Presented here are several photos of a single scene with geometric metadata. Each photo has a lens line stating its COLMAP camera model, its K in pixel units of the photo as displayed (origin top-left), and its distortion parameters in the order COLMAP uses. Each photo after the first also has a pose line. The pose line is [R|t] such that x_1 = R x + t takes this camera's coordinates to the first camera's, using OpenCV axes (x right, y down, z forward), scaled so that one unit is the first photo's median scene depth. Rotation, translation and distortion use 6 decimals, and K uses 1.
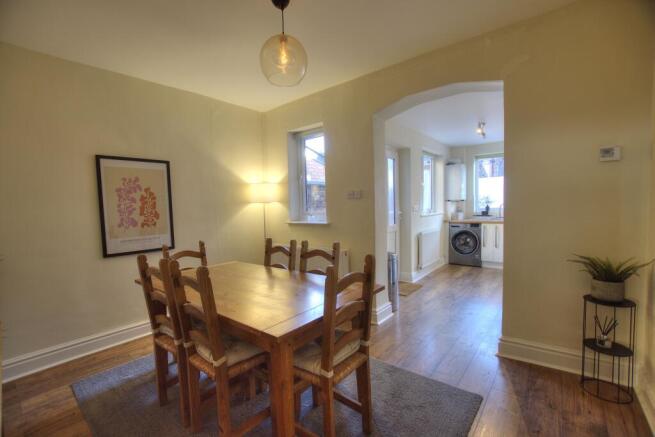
lens RADIAL K [[290.2, 0, 324.6], [0, 290.2, 223.1], [0, 0, 1]] dist [-0.022128, 0.001084]
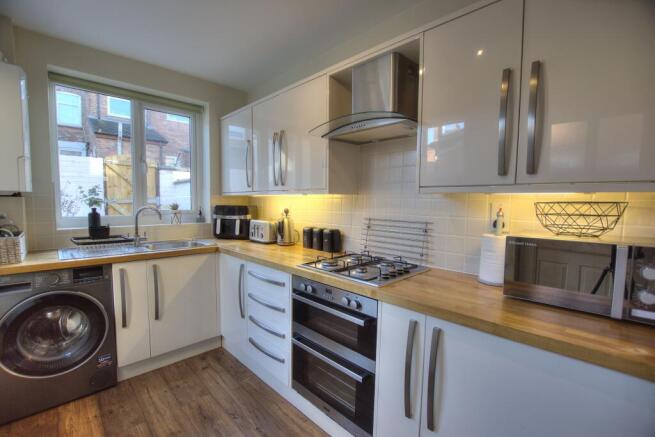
lens RADIAL K [[290.2, 0, 324.6], [0, 290.2, 223.1], [0, 0, 1]] dist [-0.022128, 0.001084]
pose [[0.114138, -0.050162, 0.992198, 0.220877], [0.050122, 0.997743, 0.044676, -0.047462], [-0.992200, 0.044632, 0.116394, 0.662597]]
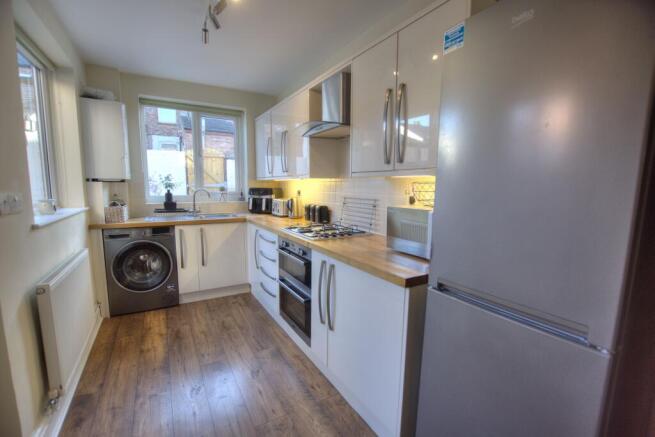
lens RADIAL K [[290.2, 0, 324.6], [0, 290.2, 223.1], [0, 0, 1]] dist [-0.022128, 0.001084]
pose [[0.354628, -0.095402, 0.930128, 0.141991], [0.044088, 0.995381, 0.085286, -0.034777], [-0.933967, 0.010763, 0.357196, 0.521851]]
